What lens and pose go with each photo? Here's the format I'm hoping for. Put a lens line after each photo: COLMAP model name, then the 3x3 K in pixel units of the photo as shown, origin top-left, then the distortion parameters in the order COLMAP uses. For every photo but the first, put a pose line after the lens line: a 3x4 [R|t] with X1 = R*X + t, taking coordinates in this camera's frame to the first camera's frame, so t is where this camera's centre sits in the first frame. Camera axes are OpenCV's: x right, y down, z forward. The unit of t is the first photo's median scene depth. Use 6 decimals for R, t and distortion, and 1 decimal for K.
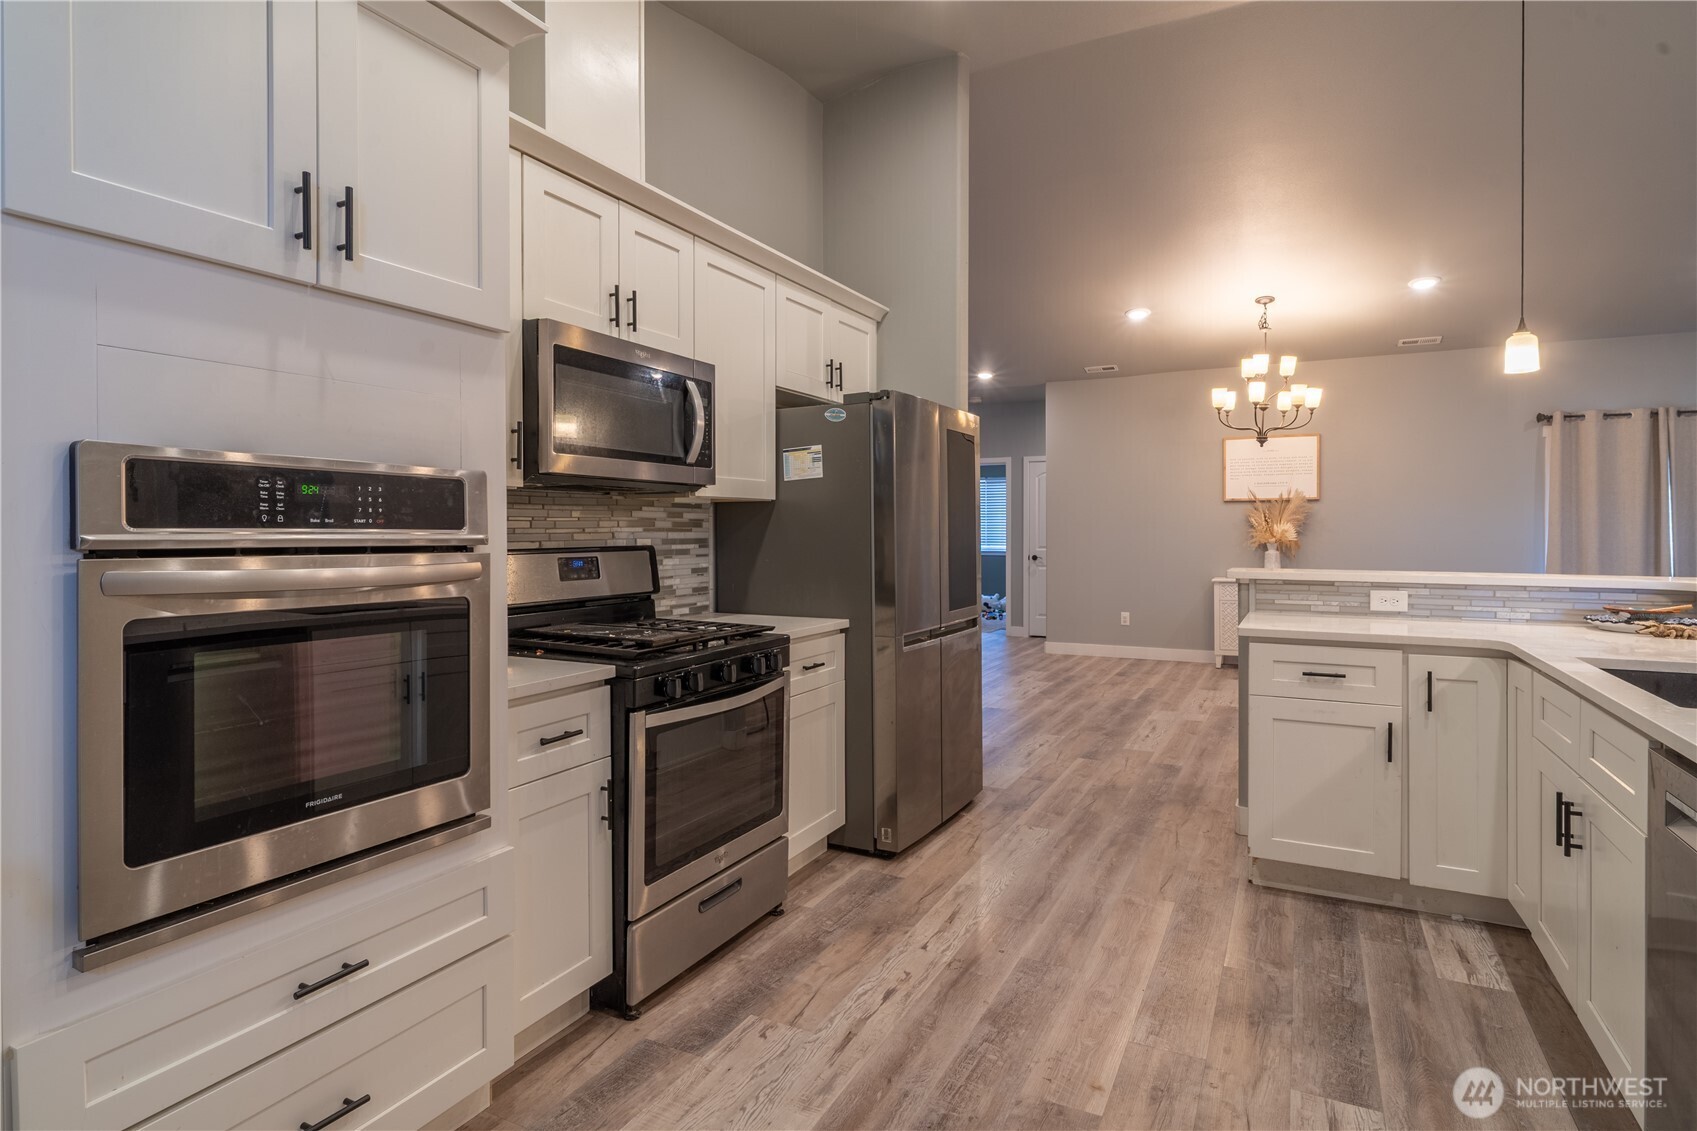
lens RADIAL K [[902.5, 0, 847.0], [0, 902.5, 538.0], [0, 0, 1]] dist [-0.001491, 0.000246]
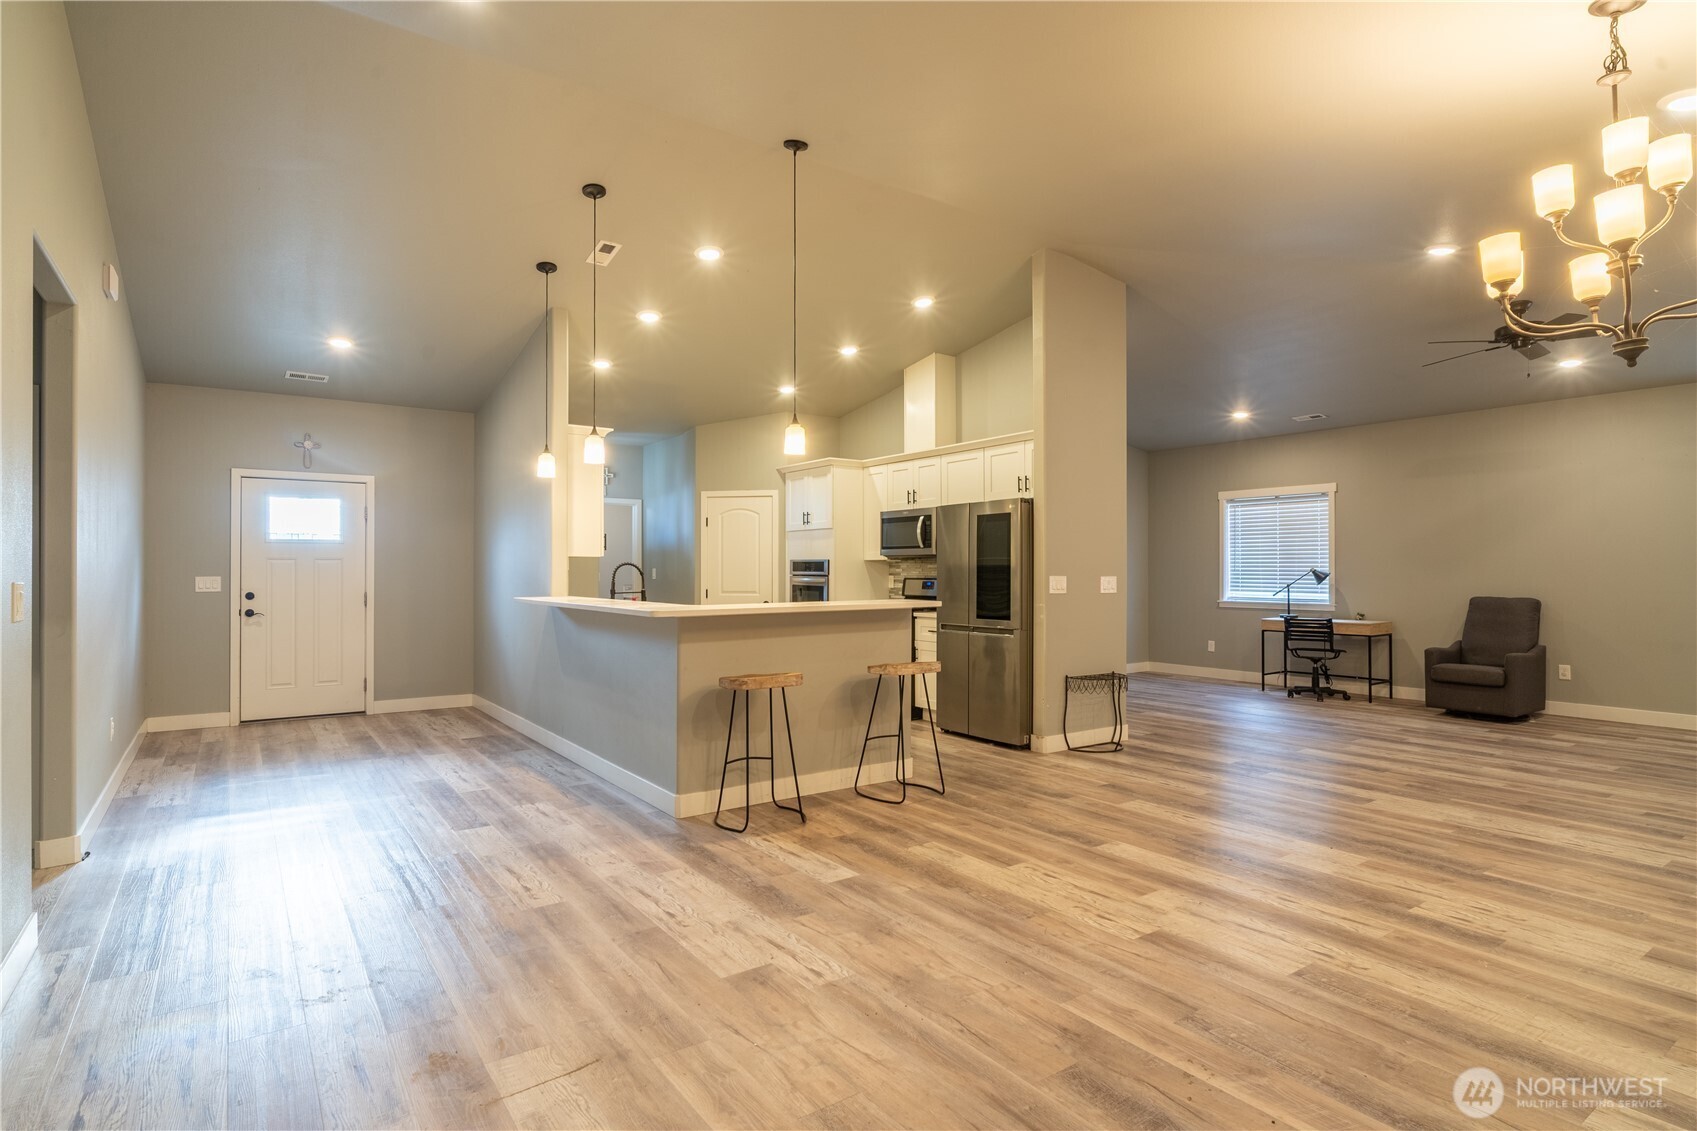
lens RADIAL K [[882.5, 0, 848.5], [0, 882.5, 565.5], [0, 0, 1]] dist [-0.002247, 0.000145]
pose [[-0.473714, -0.003269, -0.880673, 0.839445], [-0.006608, 0.999978, -0.000158, -0.010022], [0.880654, 0.005744, -0.473725, 0.766819]]
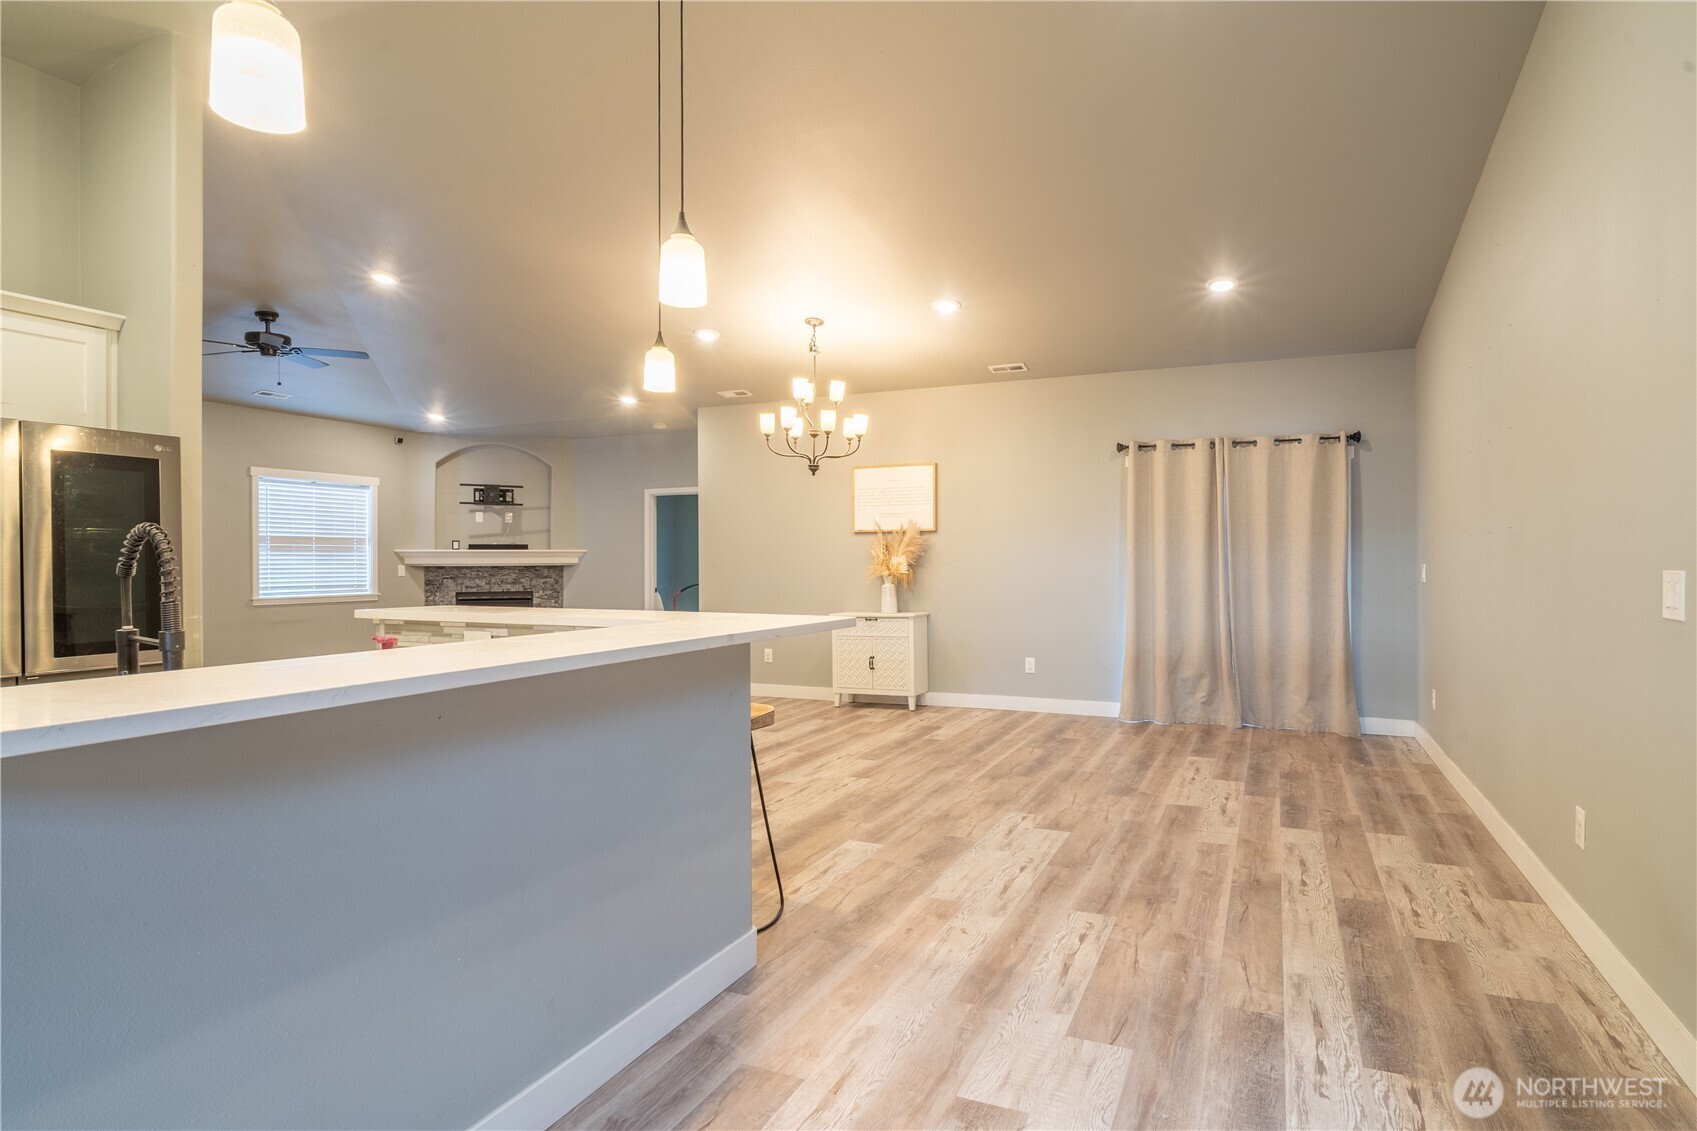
lens RADIAL K [[893.4, 0, 897.6], [0, 893.4, 564.2], [0, 0, 1]] dist [-0.004496, -0.000517]
pose [[0.998004, -0.000914, 0.063143, 0.425002], [0.001168, 0.999991, -0.003996, -0.003132], [-0.063139, 0.004062, 0.997996, 0.045773]]
